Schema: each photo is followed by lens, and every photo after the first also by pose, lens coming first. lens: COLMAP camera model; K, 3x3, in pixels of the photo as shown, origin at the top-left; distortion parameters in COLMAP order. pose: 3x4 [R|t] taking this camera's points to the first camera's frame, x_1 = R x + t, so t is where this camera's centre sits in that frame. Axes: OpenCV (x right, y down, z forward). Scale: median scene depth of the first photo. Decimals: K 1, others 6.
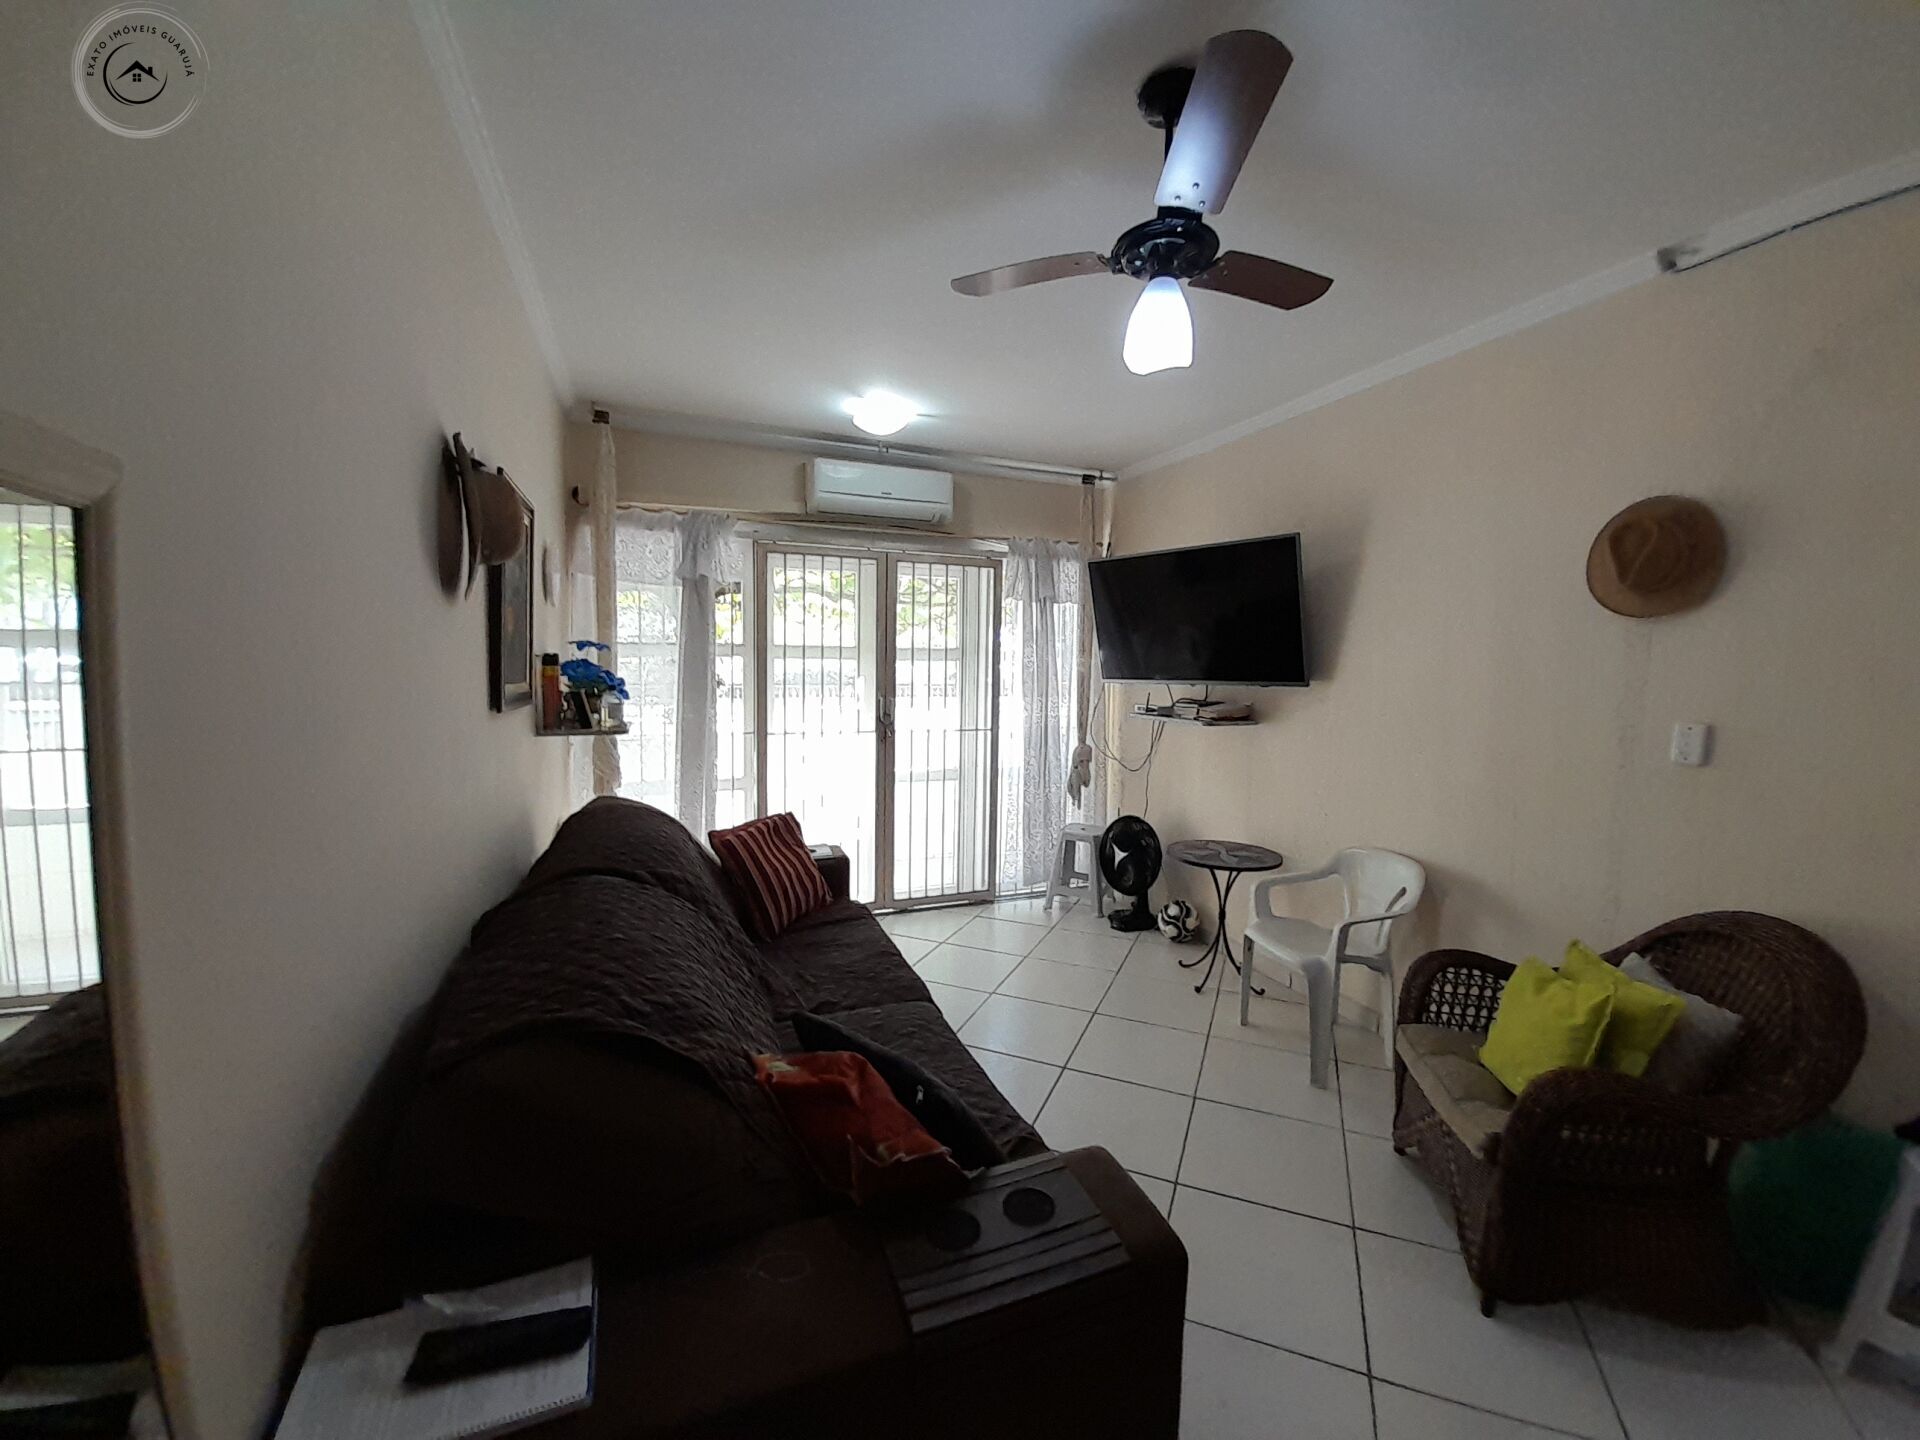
lens RADIAL K [[772.7, 0, 958.9], [0, 772.7, 714.6], [0, 0, 1]] dist [-0.006503, -0.007456]
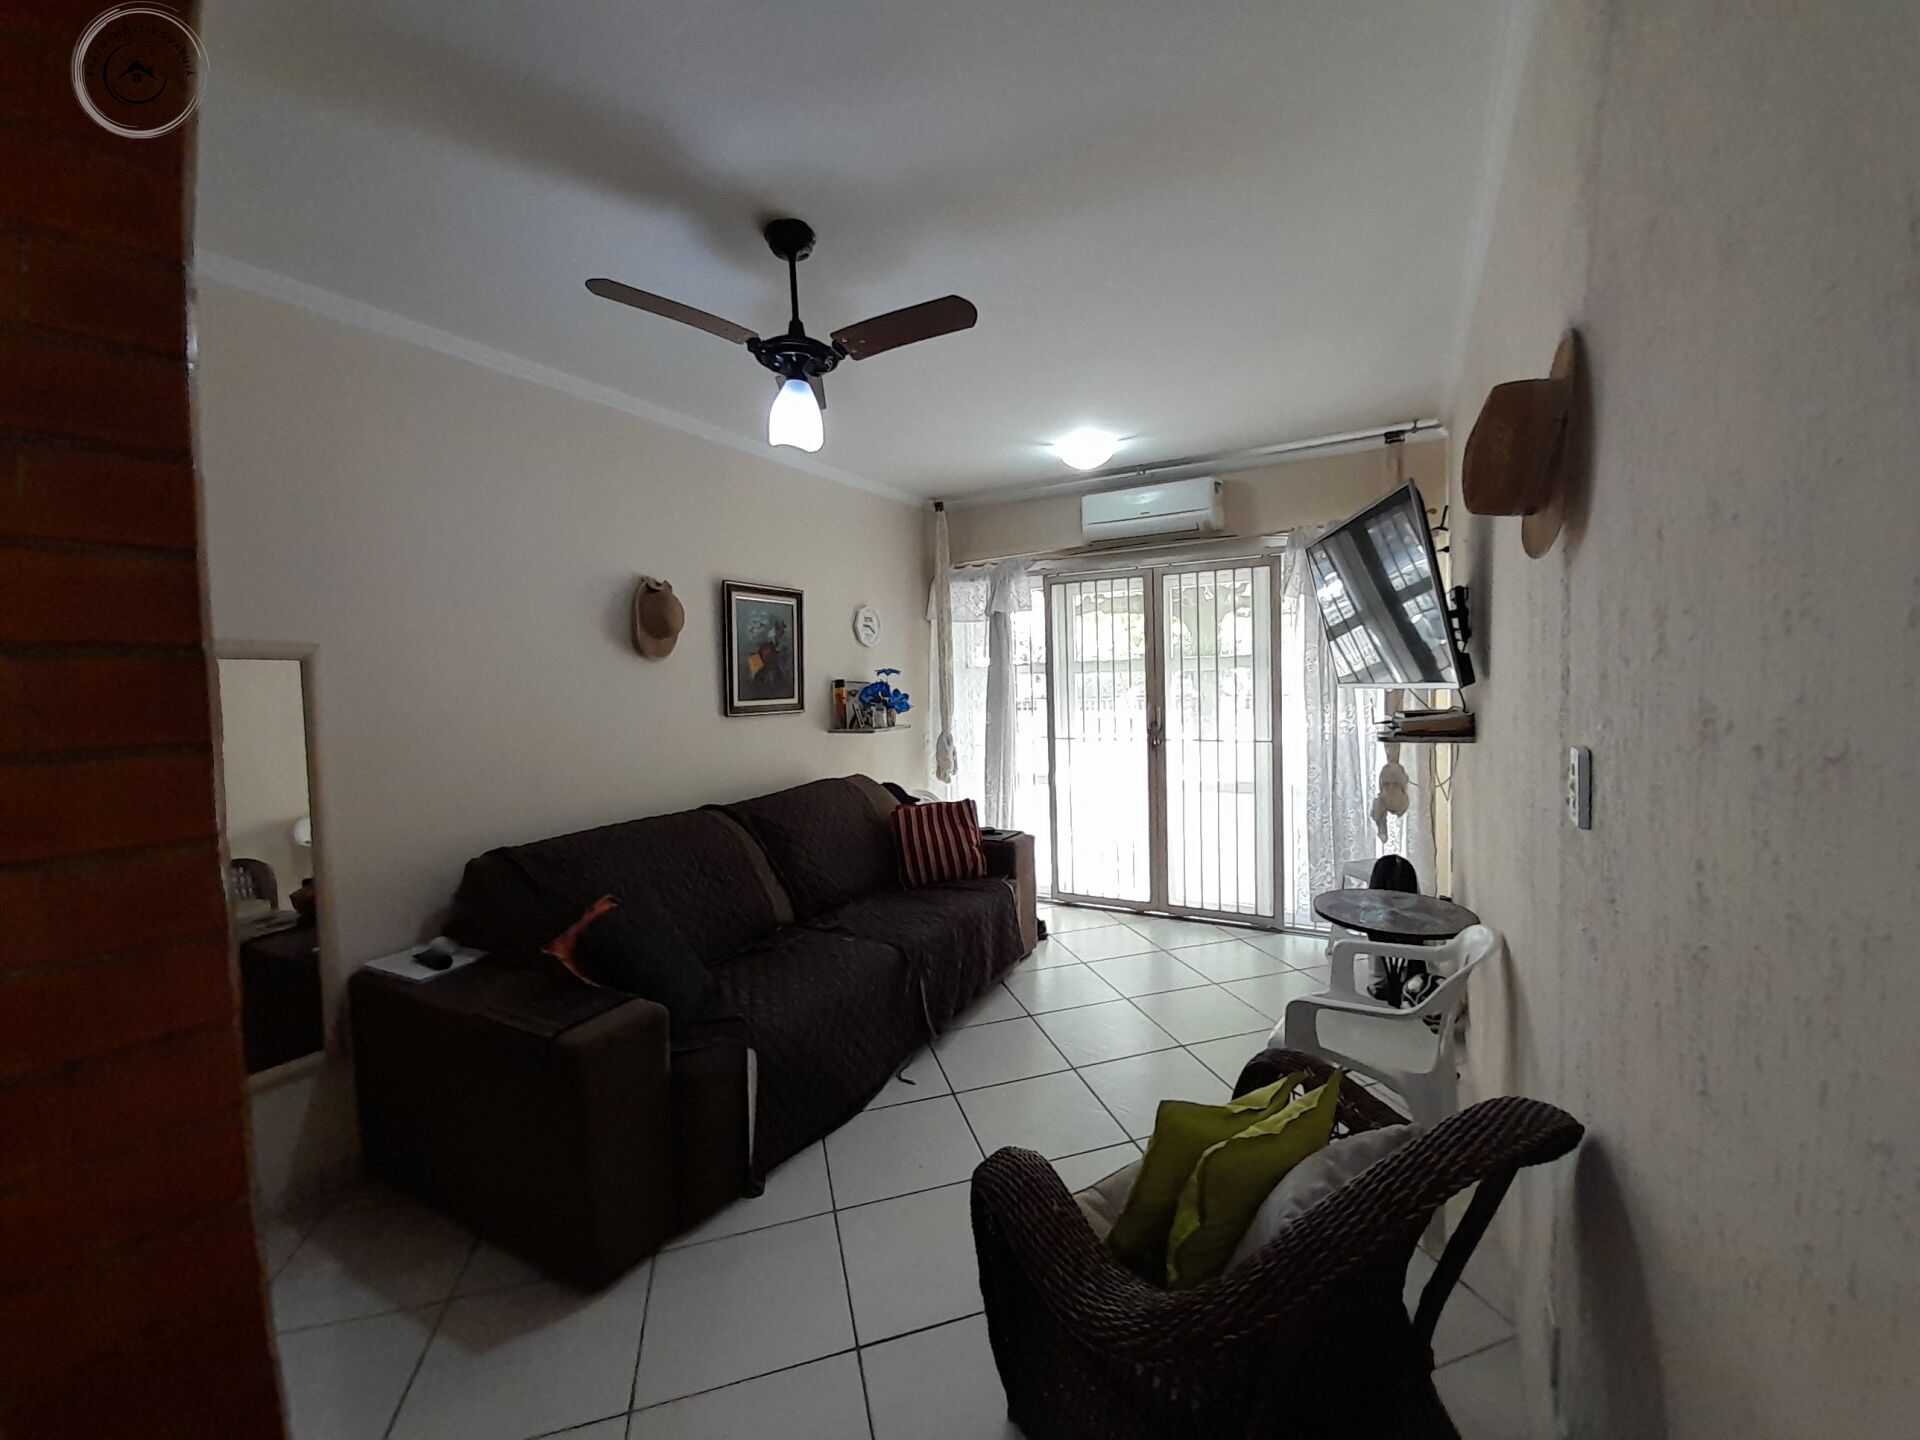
lens RADIAL K [[772.7, 0, 966.4], [0, 772.7, 724.7], [0, 0, 1]] dist [-0.006503, -0.007456]
pose [[0.613274, 0.009963, -0.789808, 0.943395], [-0.015394, 0.999881, 0.000659, 0.008293], [0.789720, 0.011754, 0.613354, 0.265767]]
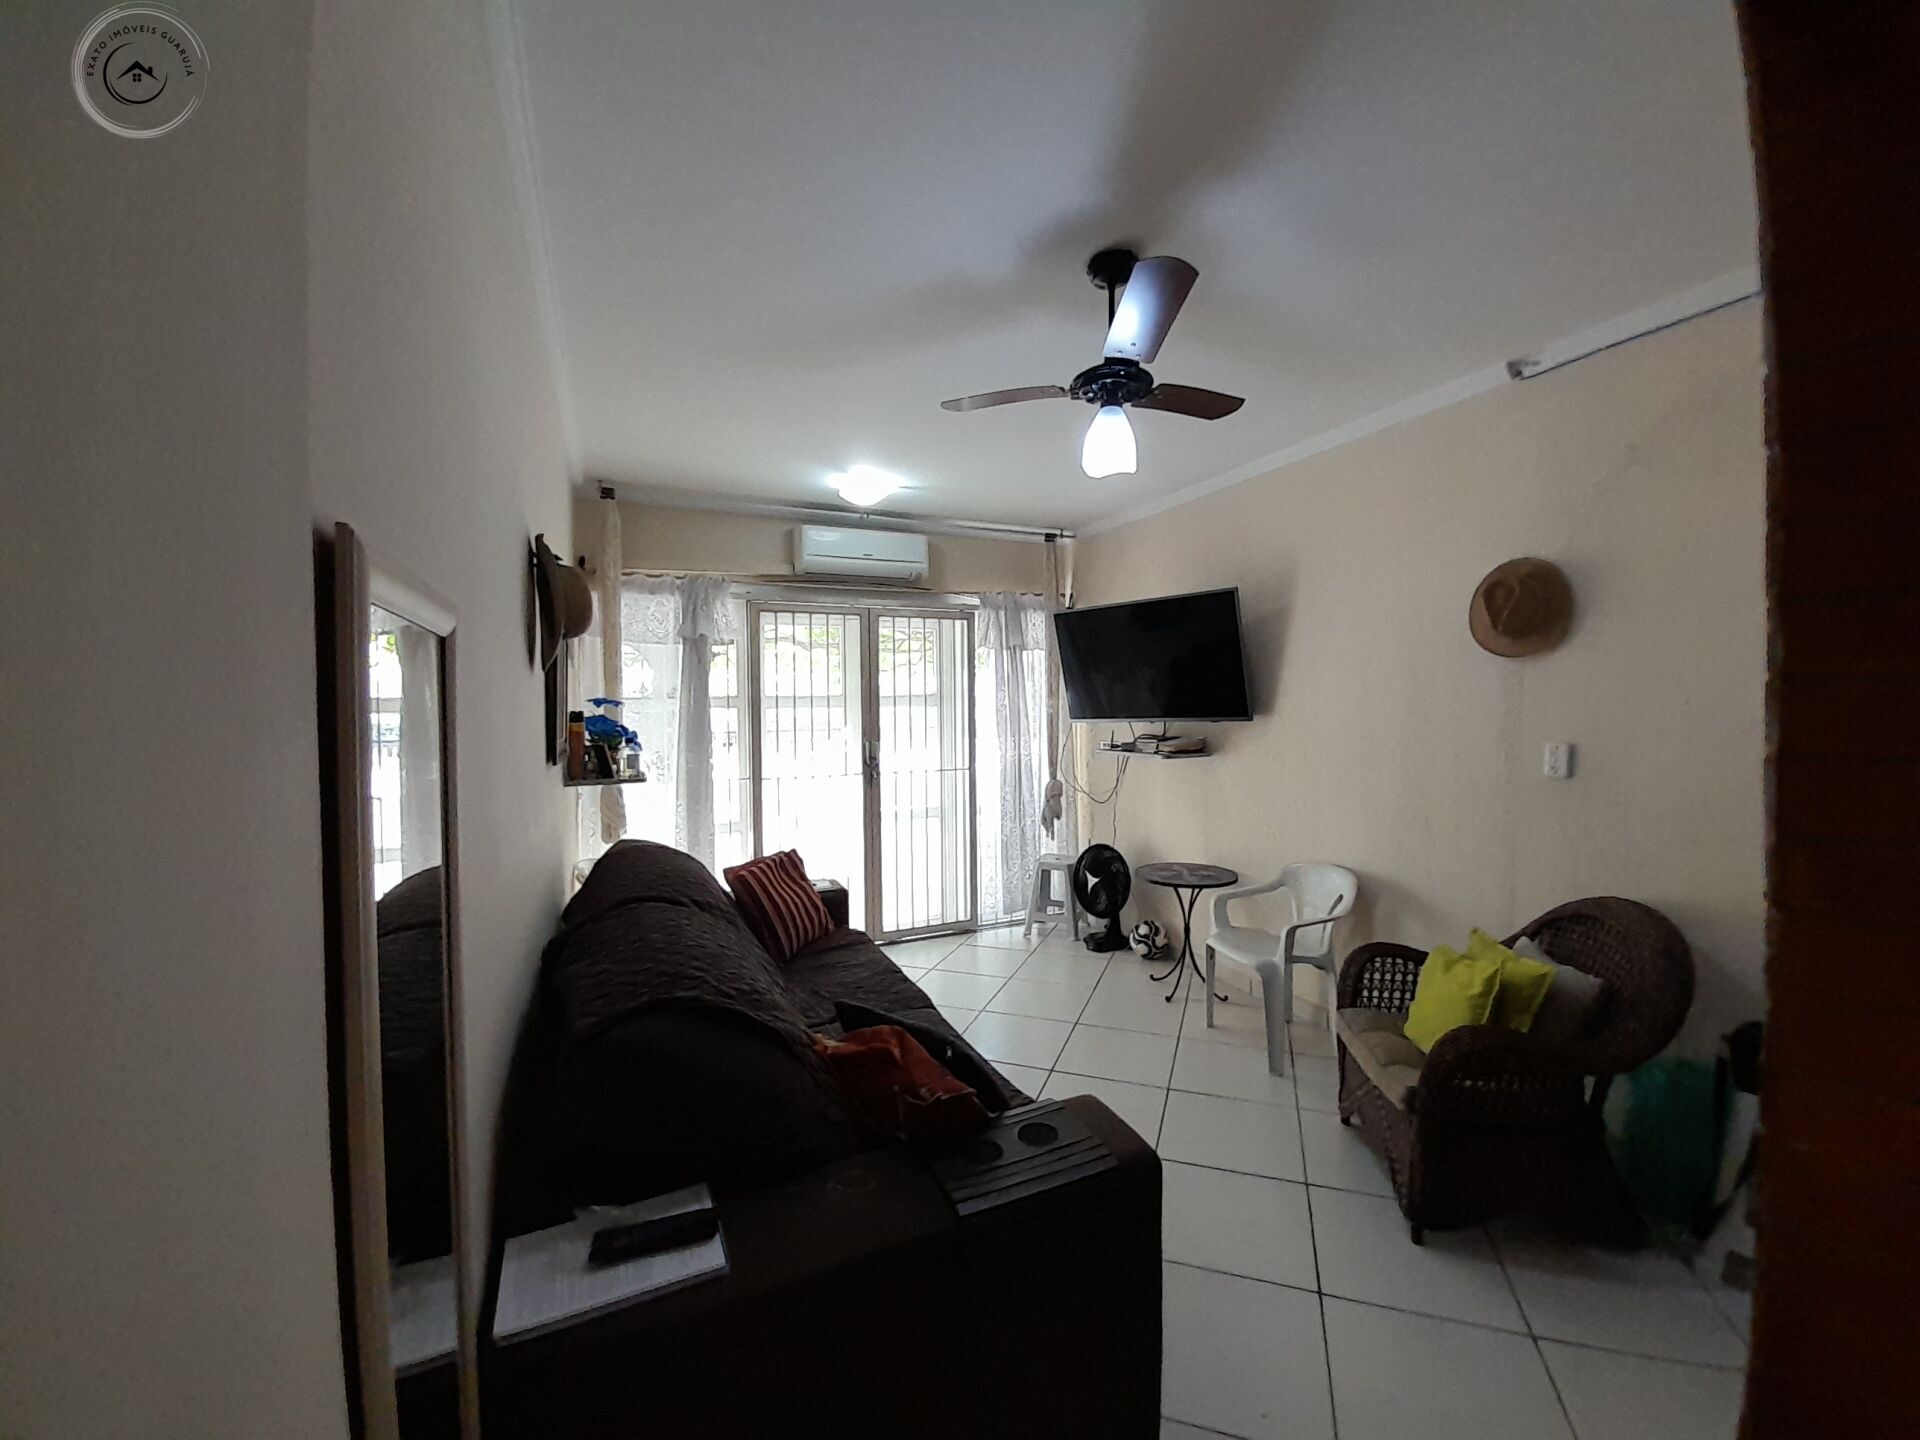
lens RADIAL K [[772.7, 0, 954.4], [0, 772.7, 712.6], [0, 0, 1]] dist [-0.006503, -0.007456]
pose [[0.998806, -0.028075, 0.039984, -0.033827], [0.030273, 0.998001, -0.055475, 0.000889], [-0.038346, 0.056619, 0.997659, -0.134195]]
